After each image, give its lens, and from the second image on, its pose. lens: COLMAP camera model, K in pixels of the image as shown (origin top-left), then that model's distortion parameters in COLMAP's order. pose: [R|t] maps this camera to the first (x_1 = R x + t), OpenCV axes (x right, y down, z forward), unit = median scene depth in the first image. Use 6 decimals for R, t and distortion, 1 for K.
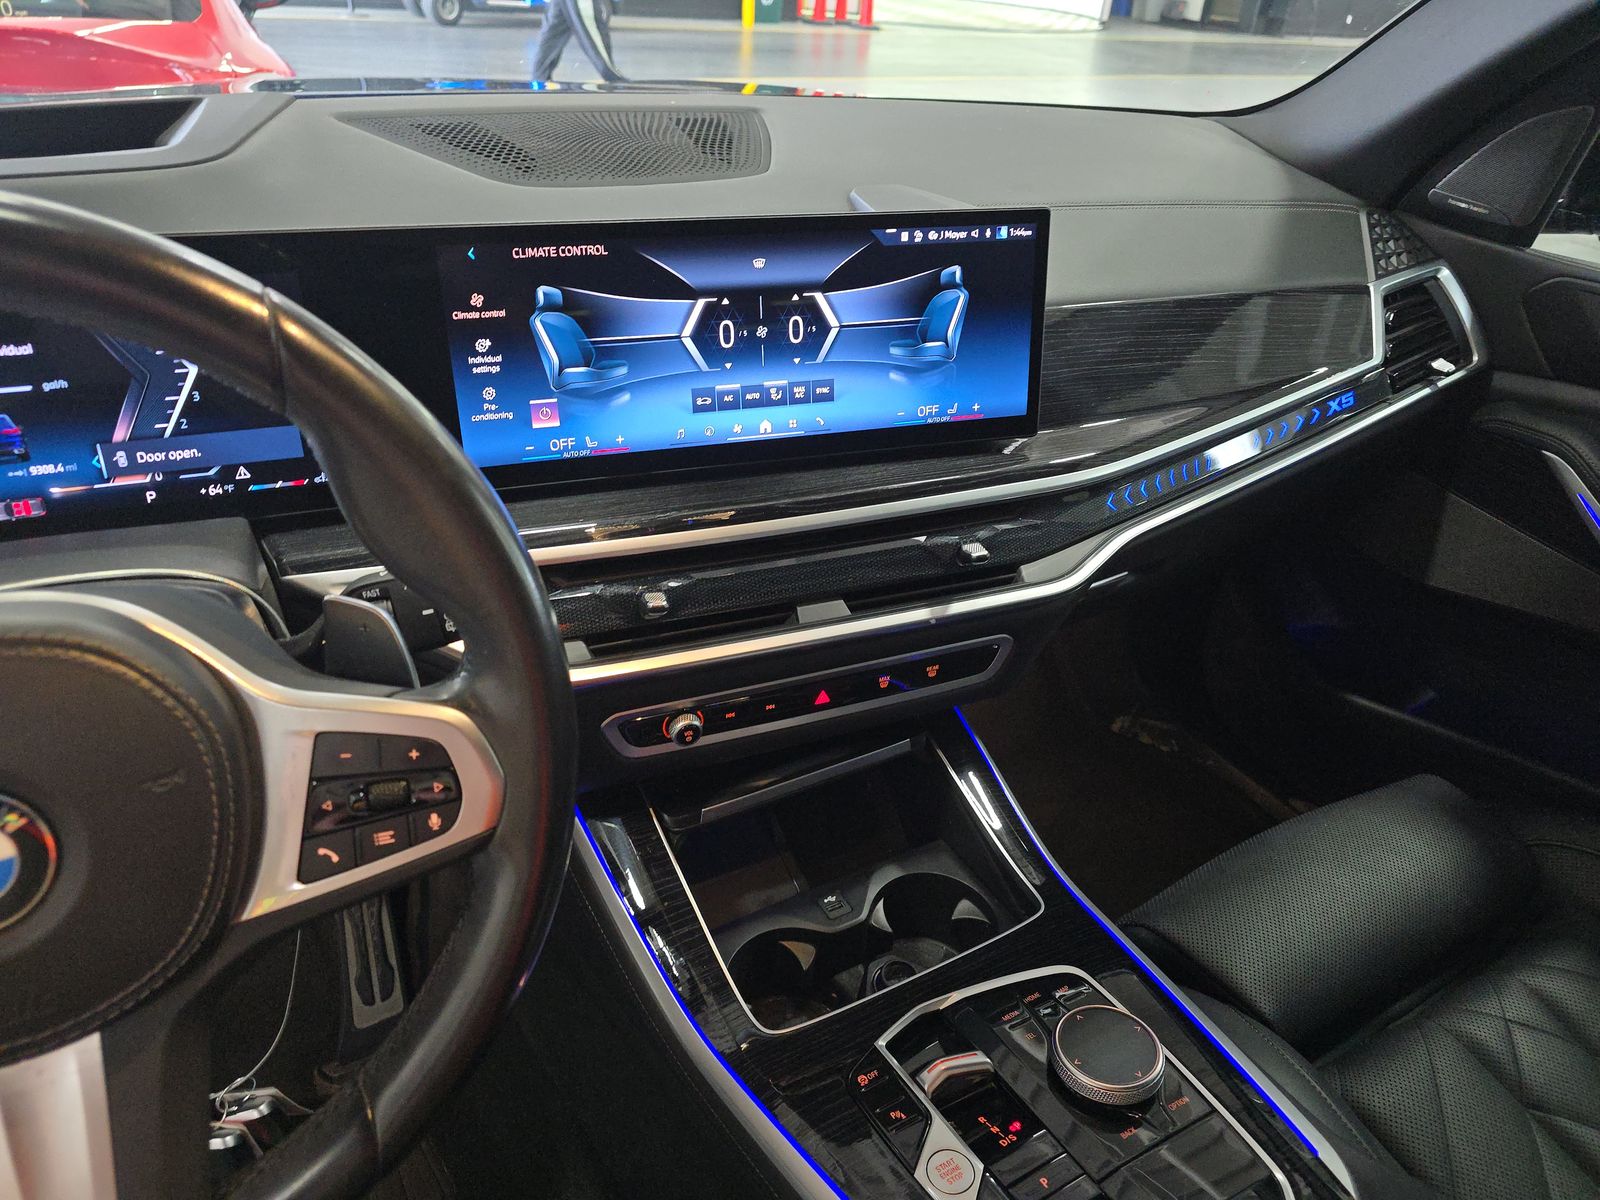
lens RADIAL K [[1066.2, 0, 803.3], [0, 1066.2, 602.1], [0, 0, 1]] dist [0.016650, -0.022556]
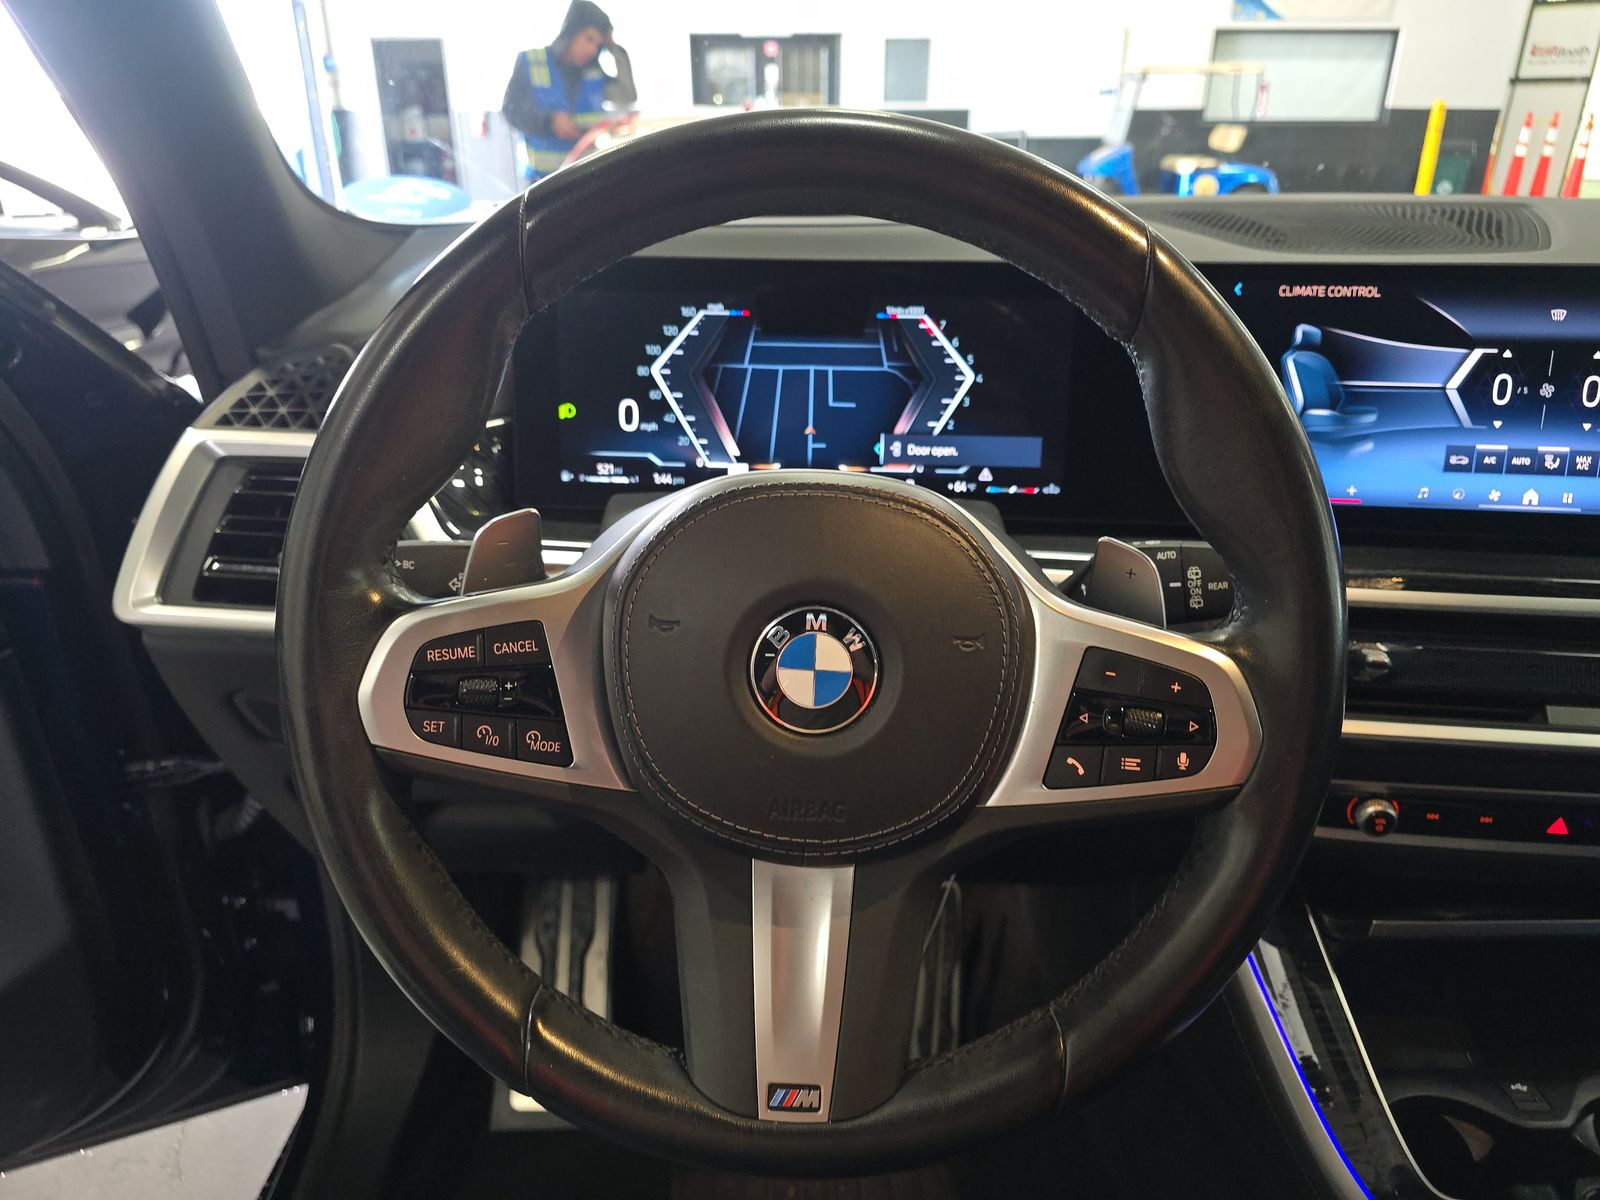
lens RADIAL K [[1066.2, 0, 800.5], [0, 1066.2, 604.1], [0, 0, 1]] dist [0.016650, -0.022556]
pose [[0.863811, 0.139252, -0.484190, -0.129865], [-0.218846, 0.969351, -0.111645, 0.167288], [0.453804, 0.202404, 0.867811, -0.019624]]
